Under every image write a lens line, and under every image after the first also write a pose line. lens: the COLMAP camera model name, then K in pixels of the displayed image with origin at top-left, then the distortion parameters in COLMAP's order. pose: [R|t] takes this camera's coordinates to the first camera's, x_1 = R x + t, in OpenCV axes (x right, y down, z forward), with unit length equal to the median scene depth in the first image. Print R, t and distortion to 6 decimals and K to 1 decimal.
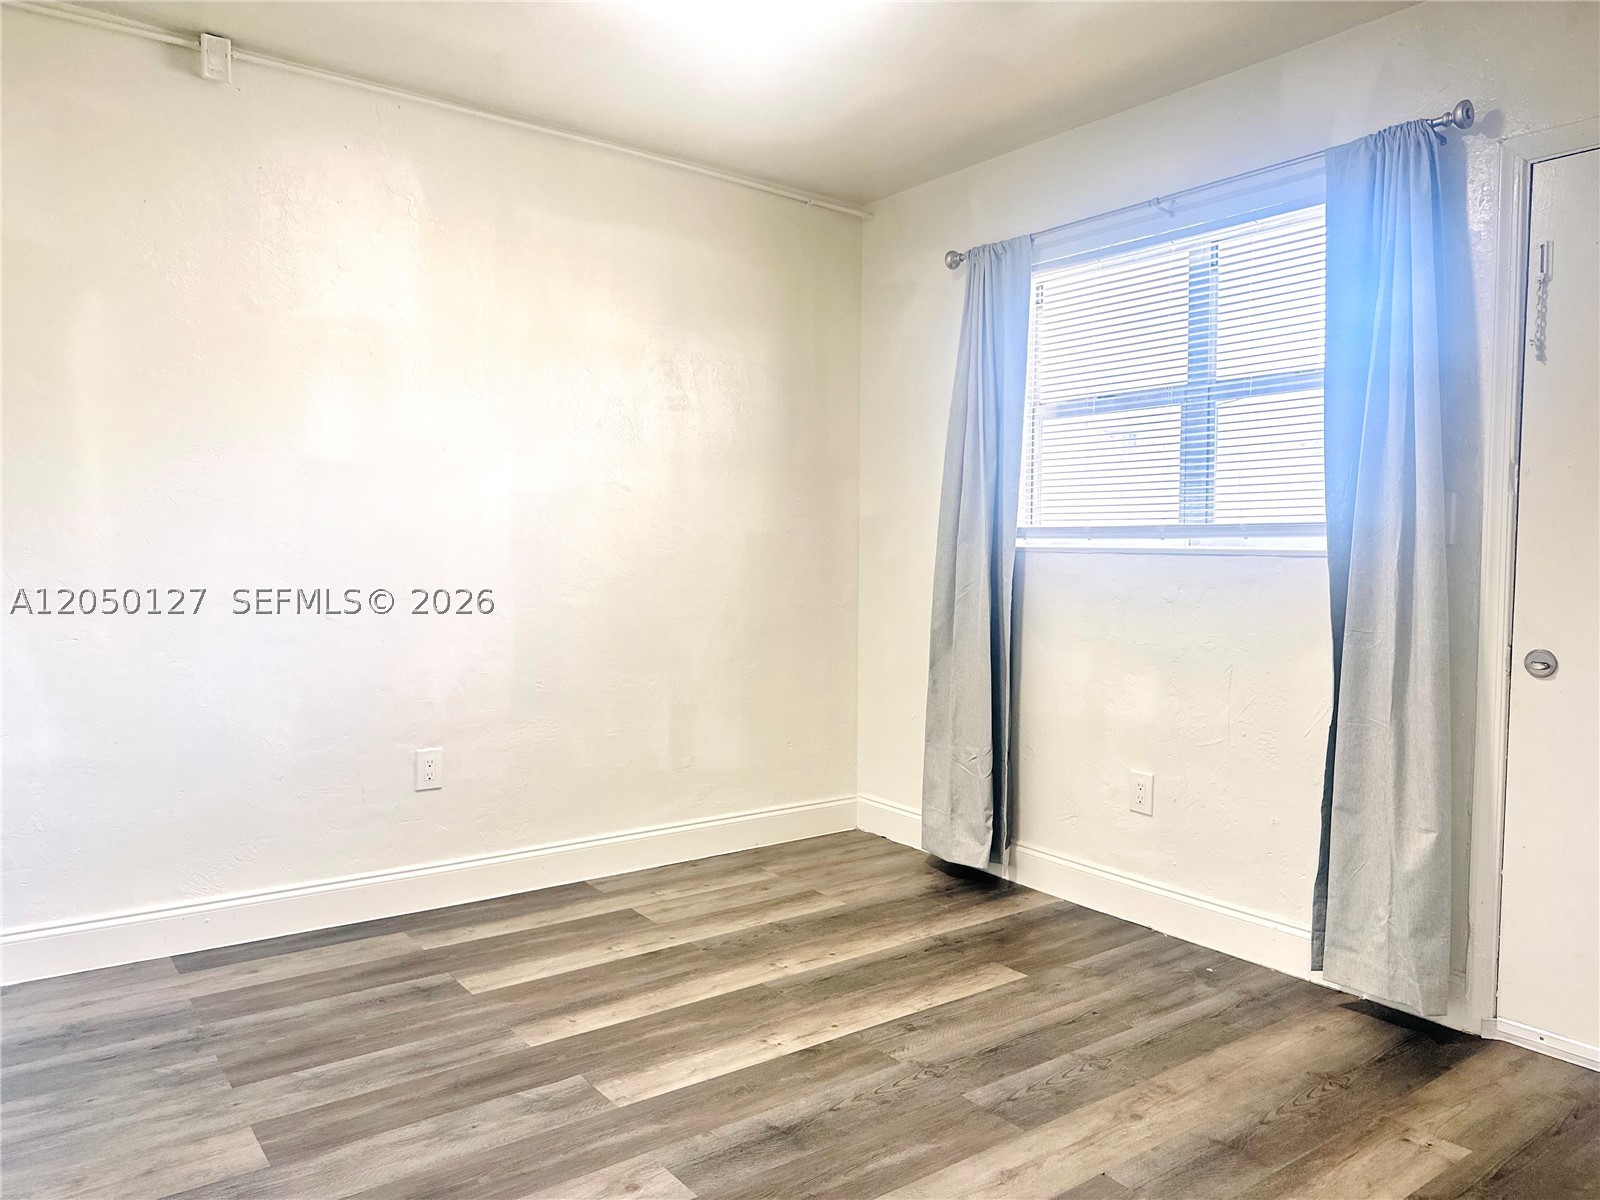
lens RADIAL K [[1141.5, 0, 800.0], [0, 1141.5, 600.0], [0, 0, 1]] dist [0.066582, 0.002339]
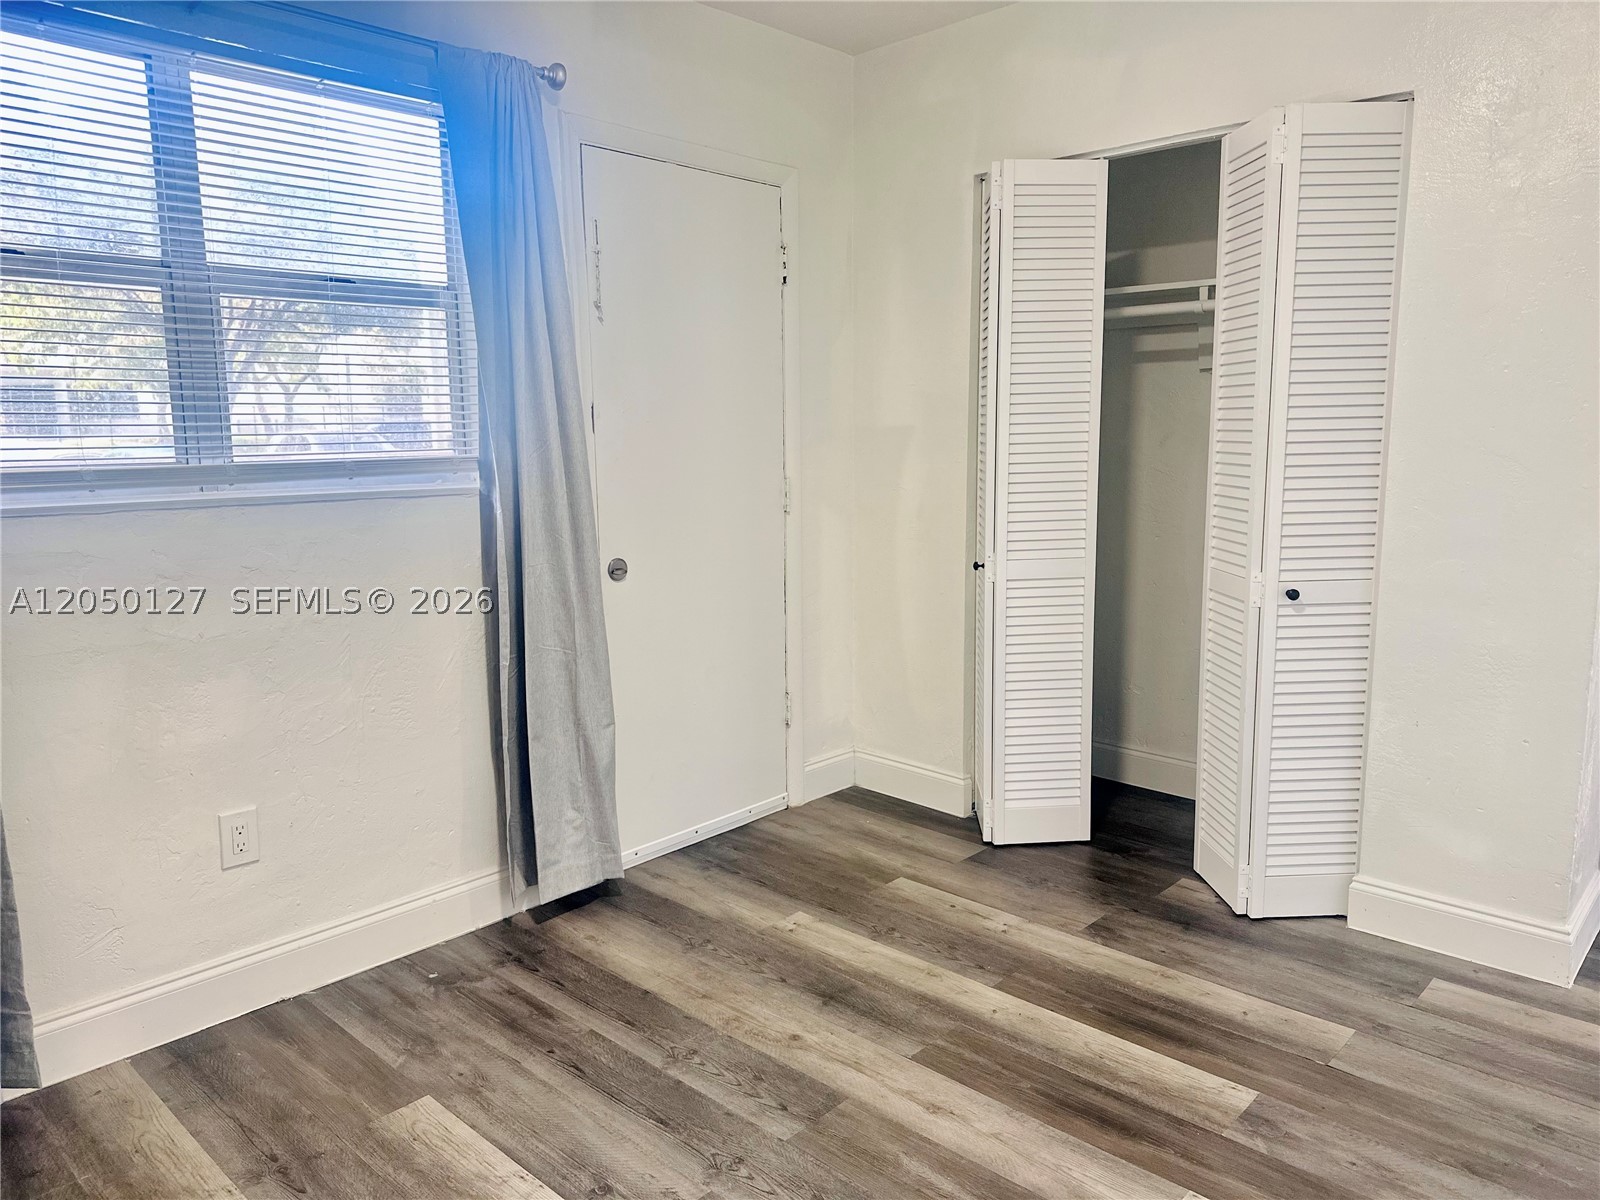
lens RADIAL K [[1128.9, 0, 800.0], [0, 1128.9, 600.0], [0, 0, 1]] dist [-0.000252, -0.001465]
pose [[-0.175766, -0.155271, 0.972110, -0.515333], [0.059042, 0.984043, 0.167852, -0.092849], [-0.982660, 0.086898, -0.163794, 0.906473]]
